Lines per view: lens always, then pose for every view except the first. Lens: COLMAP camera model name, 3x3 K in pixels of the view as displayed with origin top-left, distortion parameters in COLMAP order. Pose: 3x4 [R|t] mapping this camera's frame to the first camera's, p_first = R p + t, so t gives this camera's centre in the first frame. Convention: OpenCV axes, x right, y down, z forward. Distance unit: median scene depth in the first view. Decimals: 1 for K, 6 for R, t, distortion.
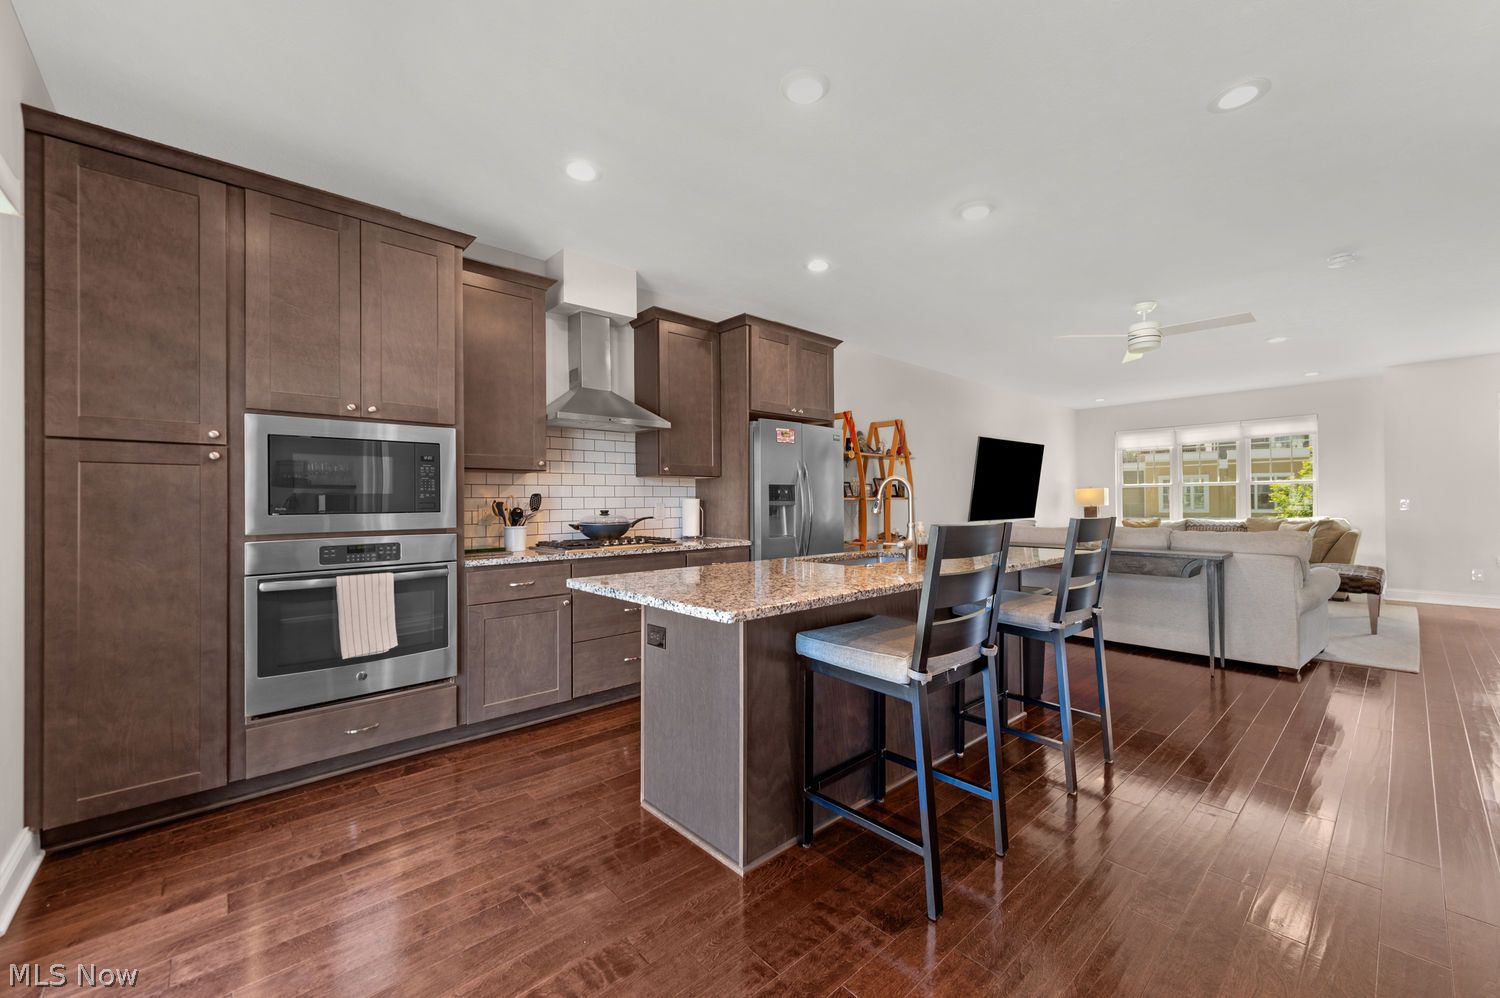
lens RADIAL K [[601.4, 0, 753.9], [0, 601.4, 493.4], [0, 0, 1]] dist [0.000414, 0.000052]
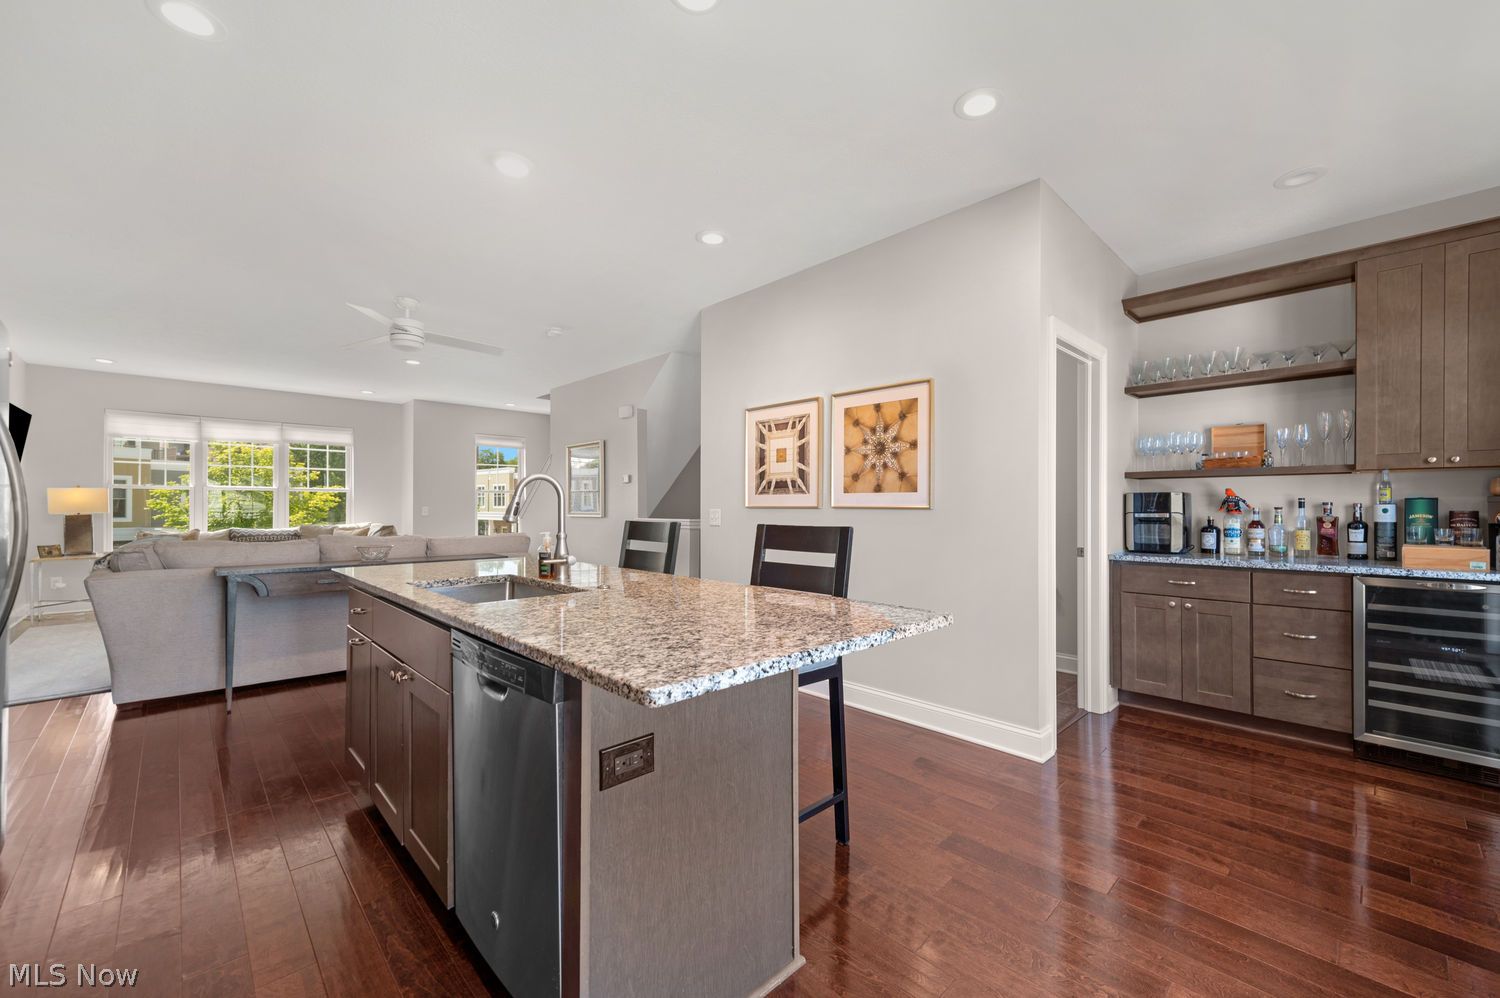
lens RADIAL K [[589.8, 0, 832.6], [0, 589.8, 511.0], [0, 0, 1]] dist [-0.001035, 0.000014]
pose [[-0.097329, 0.001754, 0.995251, -0.243888], [-0.016729, 0.999854, -0.003398, 0.007208], [-0.995112, -0.016981, -0.097285, 0.311135]]
